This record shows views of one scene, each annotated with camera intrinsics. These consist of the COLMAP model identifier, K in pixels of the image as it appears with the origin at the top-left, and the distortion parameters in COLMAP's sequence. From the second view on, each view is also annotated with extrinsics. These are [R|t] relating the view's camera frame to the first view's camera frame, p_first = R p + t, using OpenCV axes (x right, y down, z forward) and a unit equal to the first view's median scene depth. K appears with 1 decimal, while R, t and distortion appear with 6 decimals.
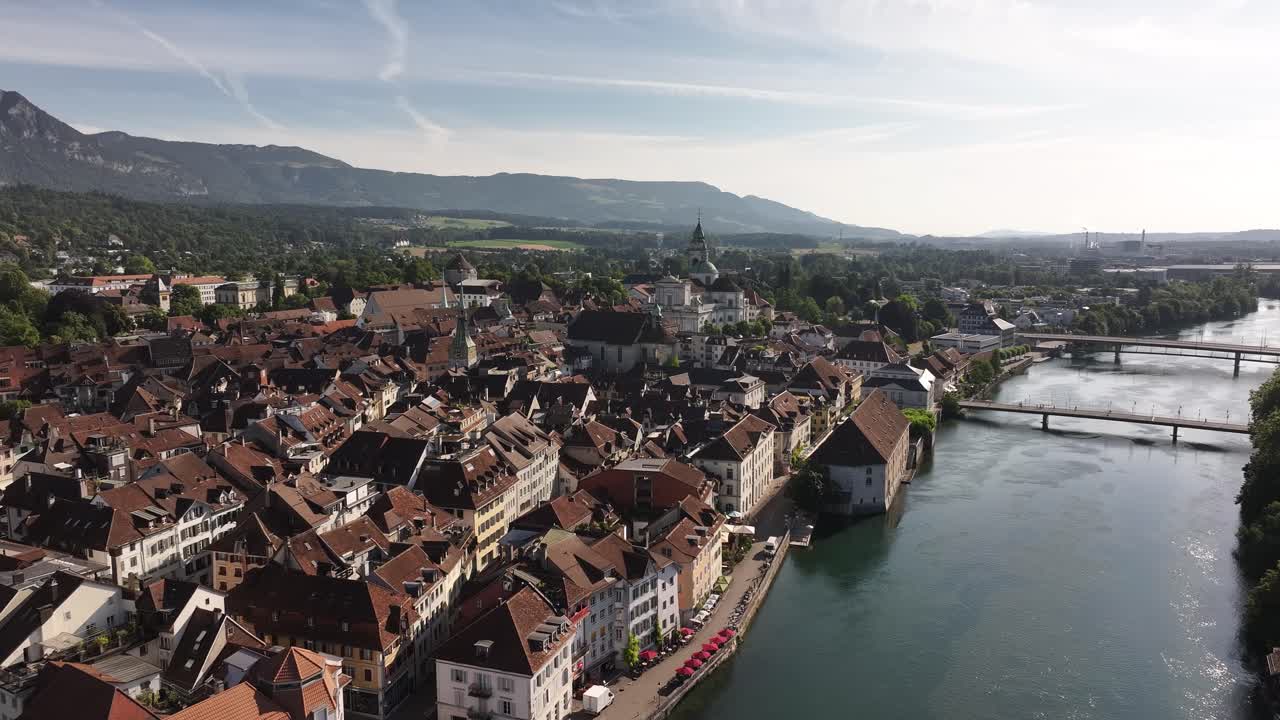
lens RADIAL K [[885.0, 0, 644.0], [0, 885.0, 361.3], [0, 0, 1]] dist [0.014047, -0.000641]
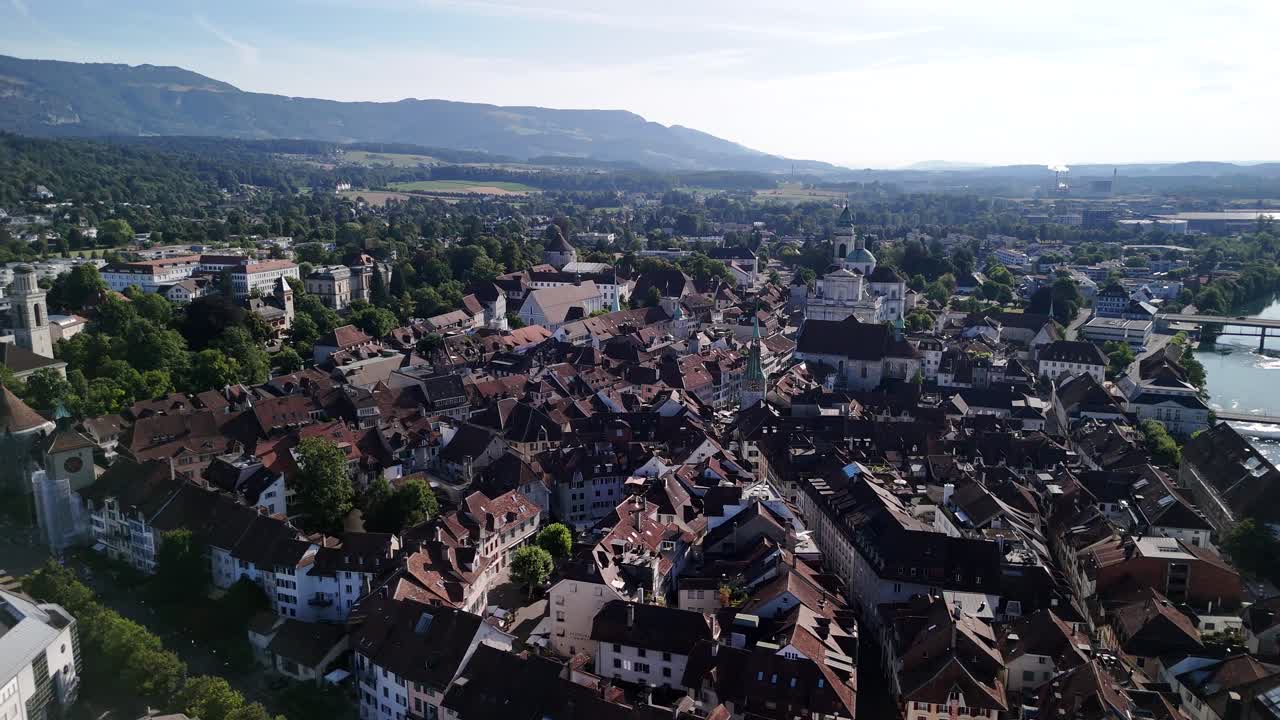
lens RADIAL K [[928.6, 0, 644.1], [0, 928.6, 360.0], [0, 0, 1]] dist [0.077100, -0.073563]
pose [[0.995825, -0.018546, 0.089374, -0.480650], [0.012843, 0.997869, 0.063966, -0.116668], [-0.090370, -0.062552, 0.993942, 0.045242]]
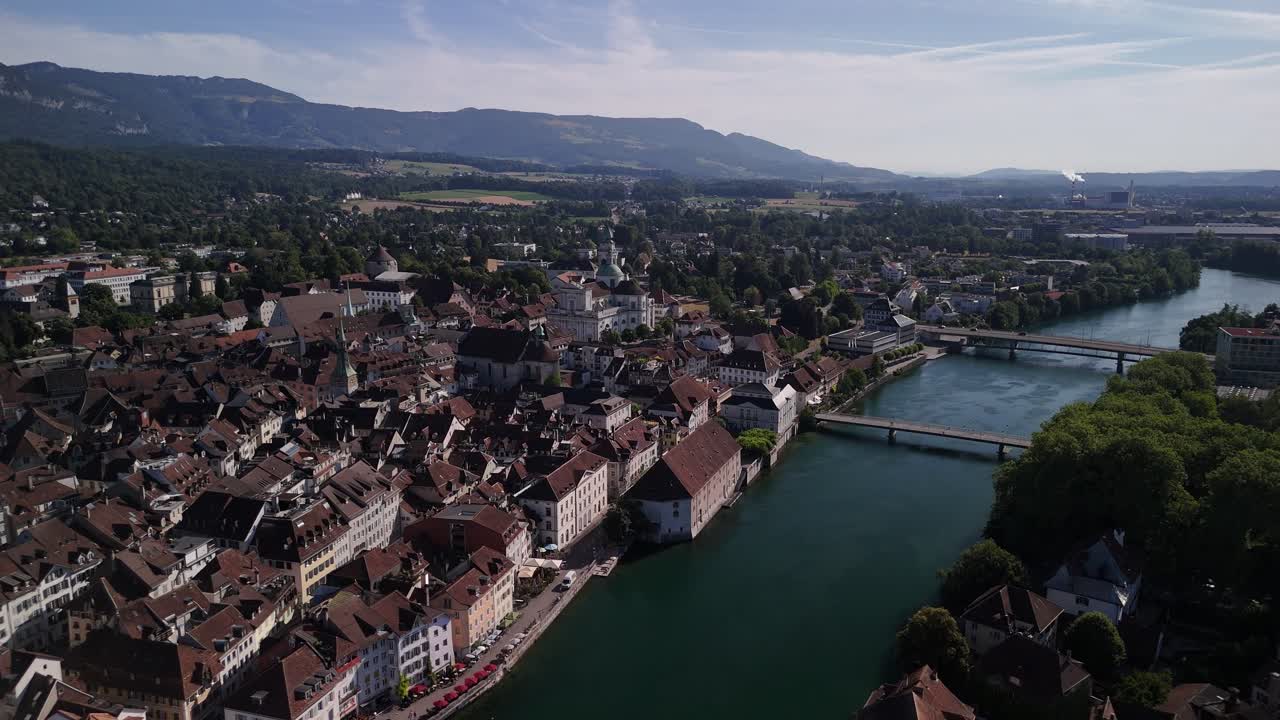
lens RADIAL K [[928.6, 0, 644.1], [0, 928.6, 360.0], [0, 0, 1]] dist [0.077100, -0.073563]
pose [[0.999805, -0.002295, 0.019633, 0.164794], [0.001190, 0.998424, 0.056104, -0.116427], [-0.019731, -0.056070, 0.998232, -0.175060]]
